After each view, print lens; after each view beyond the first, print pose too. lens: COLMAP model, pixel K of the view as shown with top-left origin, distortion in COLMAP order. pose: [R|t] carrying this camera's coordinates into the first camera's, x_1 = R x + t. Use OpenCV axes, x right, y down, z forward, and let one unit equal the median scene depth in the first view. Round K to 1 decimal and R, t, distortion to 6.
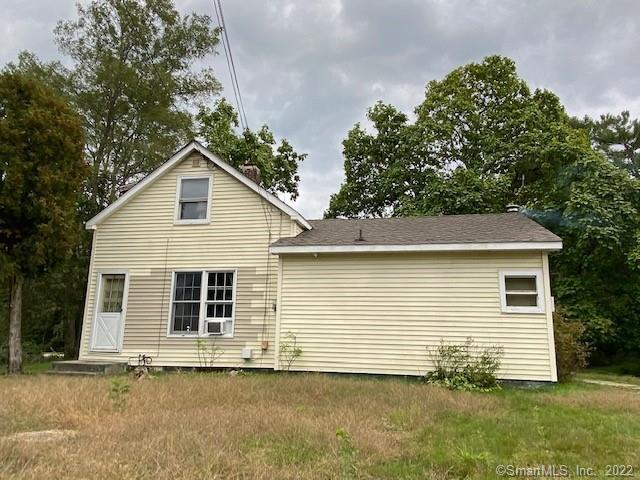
lens RADIAL K [[481.3, 0, 320.0], [0, 481.3, 240.0], [0, 0, 1]] dist [0.036962, -0.006534]
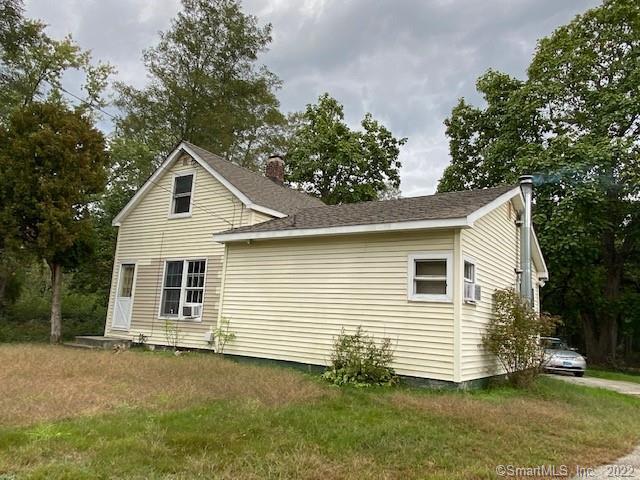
lens RADIAL K [[481.3, 0, 320.0], [0, 481.3, 240.0], [0, 0, 1]] dist [0.036962, -0.006534]
pose [[0.927004, -0.031545, -0.373722, 0.456938], [0.038732, 0.999181, 0.011733, 0.018197], [0.373046, -0.025351, 0.927467, 0.101404]]
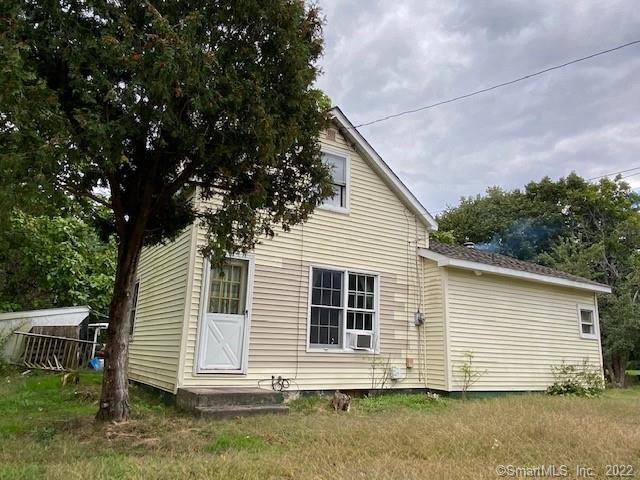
lens RADIAL K [[481.3, 0, 320.0], [0, 481.3, 240.0], [0, 0, 1]] dist [0.036962, -0.006534]
pose [[0.724735, 0.161361, 0.669867, -0.832542], [-0.159592, 0.985066, -0.064624, 0.072666], [-0.670291, -0.060070, 0.739663, 0.433865]]
